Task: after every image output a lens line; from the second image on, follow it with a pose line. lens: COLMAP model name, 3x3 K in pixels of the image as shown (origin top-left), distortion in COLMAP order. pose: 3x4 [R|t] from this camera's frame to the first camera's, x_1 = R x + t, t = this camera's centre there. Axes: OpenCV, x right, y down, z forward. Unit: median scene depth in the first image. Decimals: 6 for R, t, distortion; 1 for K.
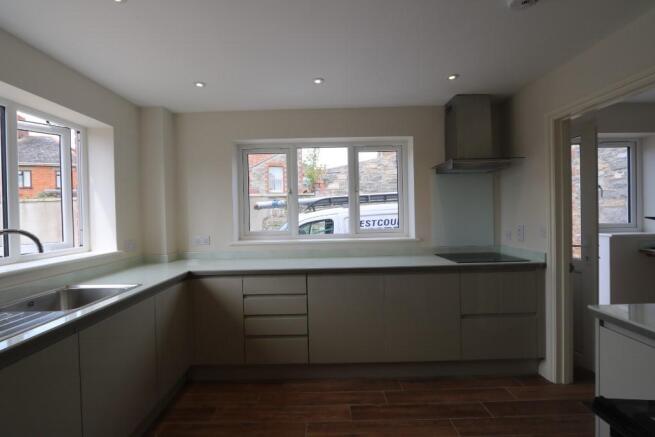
lens RADIAL K [[307.0, 0, 328.5], [0, 307.0, 216.7], [0, 0, 1]] dist [-0.023184, 0.005224]
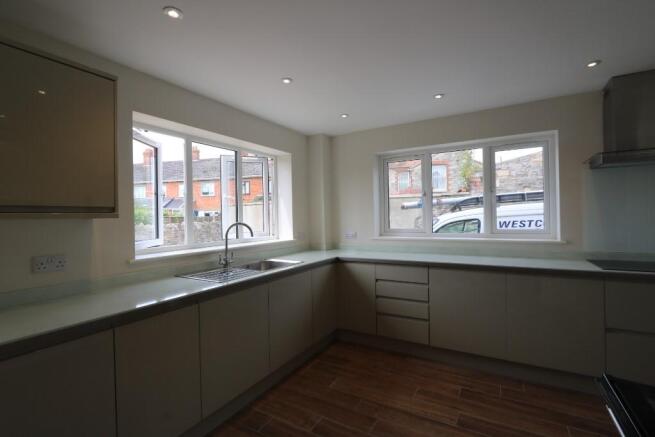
lens RADIAL K [[307.0, 0, 327.7], [0, 307.0, 217.2], [0, 0, 1]] dist [-0.023184, 0.005224]
pose [[0.863416, 0.007814, -0.504433, 0.162835], [-0.005336, 0.999966, 0.006357, -0.002241], [0.504465, -0.002797, 0.863428, -0.158357]]
